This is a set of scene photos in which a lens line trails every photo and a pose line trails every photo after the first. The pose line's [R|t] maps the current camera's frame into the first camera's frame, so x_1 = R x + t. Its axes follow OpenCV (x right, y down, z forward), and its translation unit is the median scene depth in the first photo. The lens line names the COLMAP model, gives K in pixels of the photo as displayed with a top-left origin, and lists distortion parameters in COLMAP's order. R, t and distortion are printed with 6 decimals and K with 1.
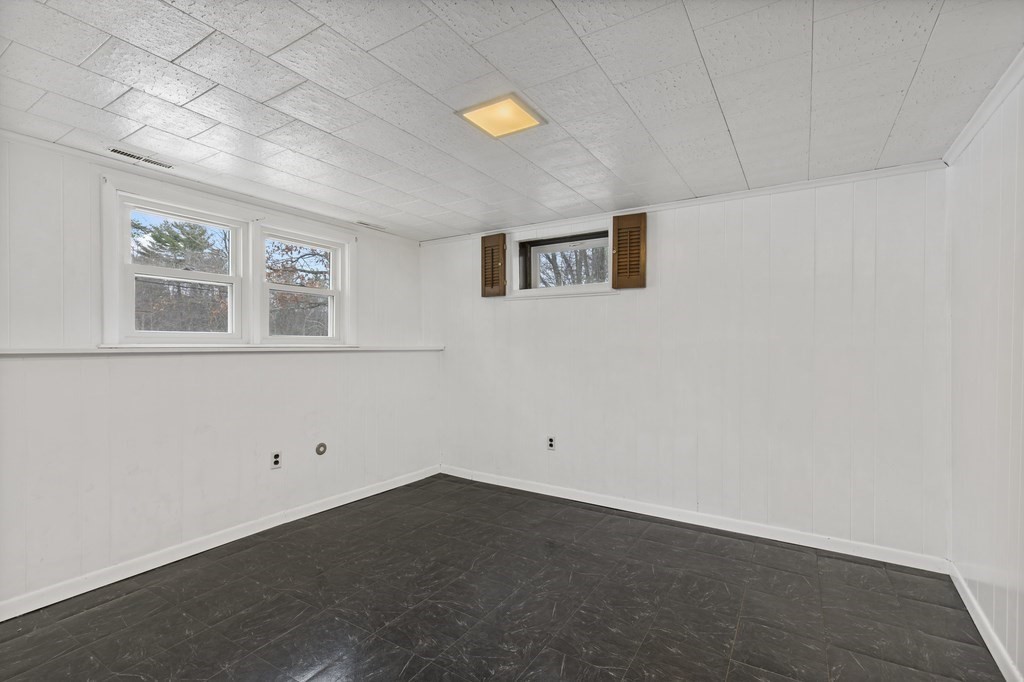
lens RADIAL K [[461.6, 0, 516.1], [0, 461.6, 342.3], [0, 0, 1]] dist [0.003225, -0.000901]
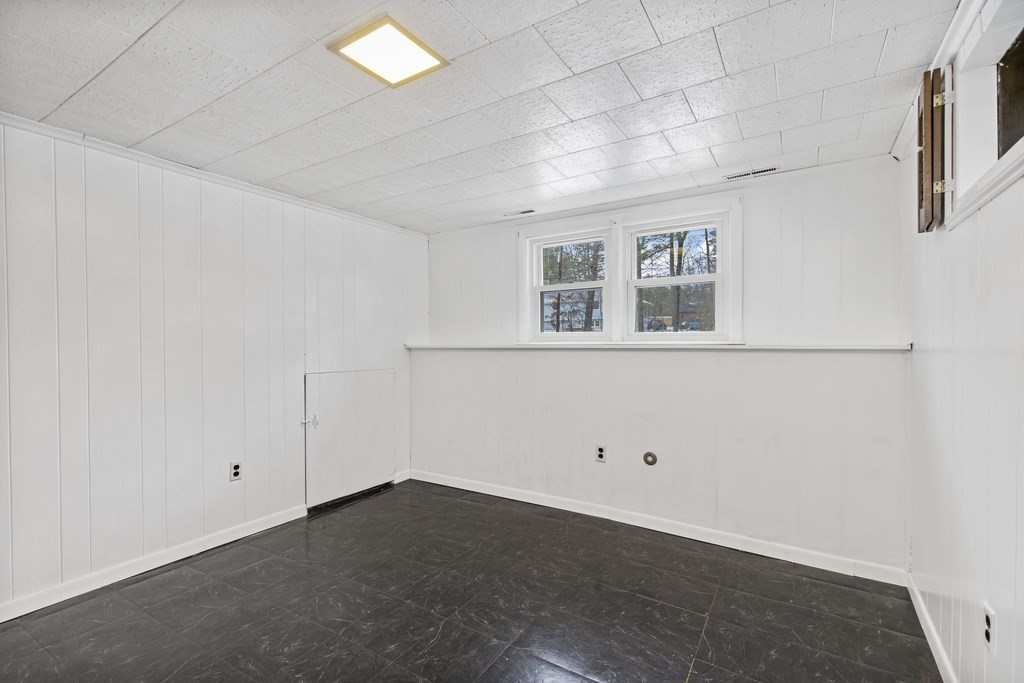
lens RADIAL K [[461.6, 0, 515.0], [0, 461.6, 346.5], [0, 0, 1]] dist [0.003225, -0.000901]
pose [[-0.003635, 0.006008, -0.999975, 0.528464], [0.010964, 0.999922, 0.005968, 0.006970], [0.999933, -0.010942, -0.003701, 0.837829]]
